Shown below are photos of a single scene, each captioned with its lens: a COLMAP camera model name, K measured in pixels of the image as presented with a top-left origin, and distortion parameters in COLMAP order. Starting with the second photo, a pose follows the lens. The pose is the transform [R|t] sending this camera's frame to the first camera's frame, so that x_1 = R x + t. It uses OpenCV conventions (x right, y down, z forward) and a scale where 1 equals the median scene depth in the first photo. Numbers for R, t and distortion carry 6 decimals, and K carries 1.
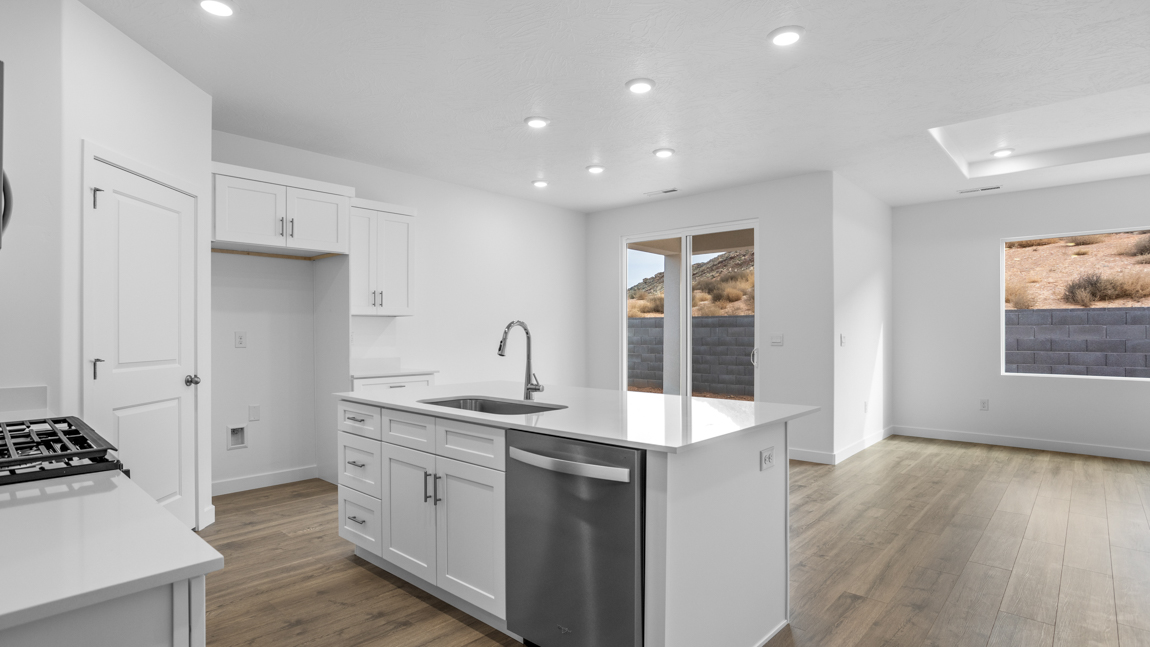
lens RADIAL K [[579.2, 0, 569.8], [0, 579.2, 330.1], [0, 0, 1]] dist [-0.055967, 0.037533]
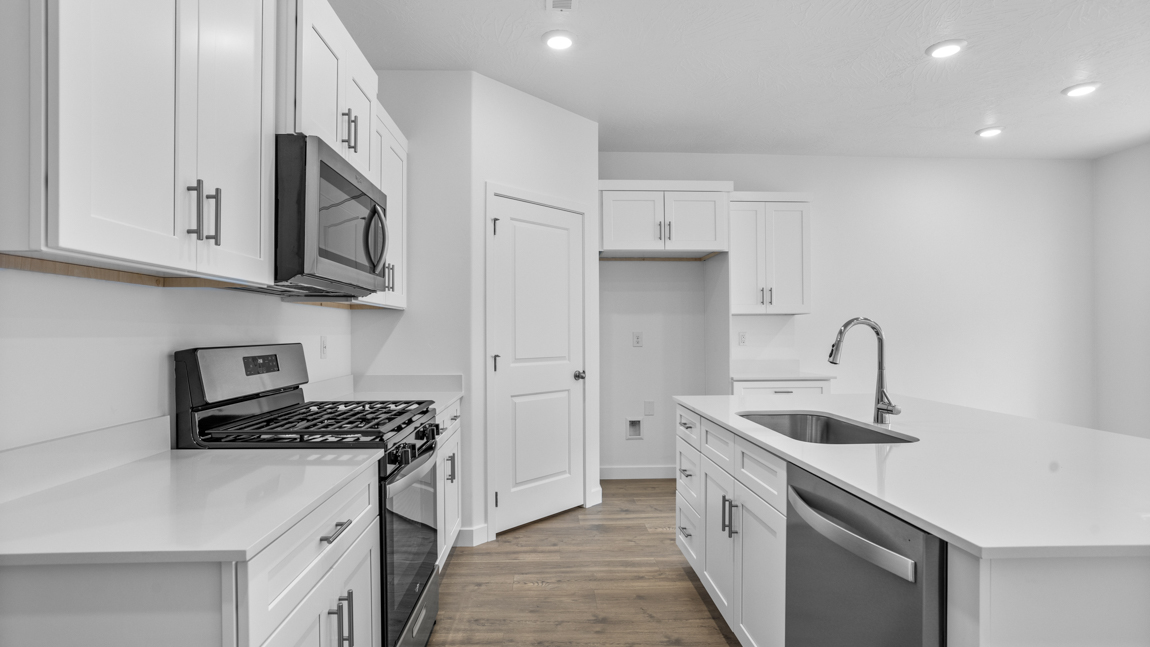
lens RADIAL K [[579.2, 0, 569.8], [0, 579.2, 330.1], [0, 0, 1]] dist [-0.055967, 0.037533]
pose [[0.706260, -0.003531, -0.707944, 0.152071], [0.005238, 0.999986, 0.000238, -0.002400], [0.707933, -0.003877, 0.706269, 0.179248]]
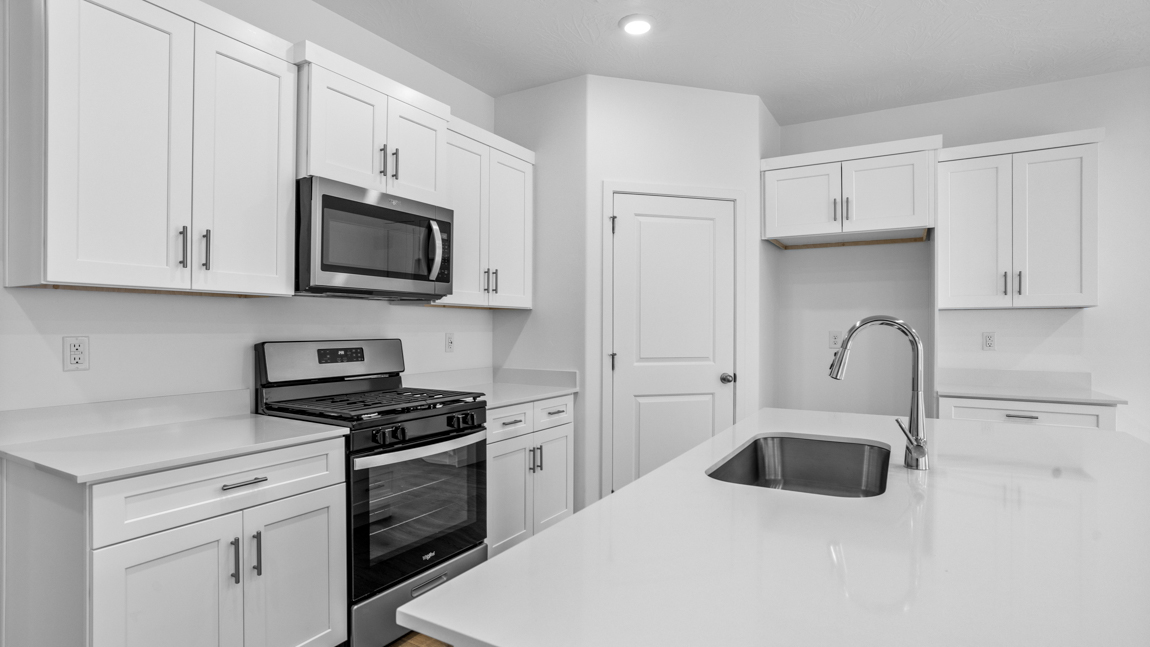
lens RADIAL K [[579.2, 0, 569.8], [0, 579.2, 330.1], [0, 0, 1]] dist [-0.055967, 0.037533]
pose [[0.199942, 0.005884, -0.979790, 0.330258], [0.001451, 0.999979, 0.006302, -0.006716], [0.979807, -0.002682, 0.199929, 0.541647]]
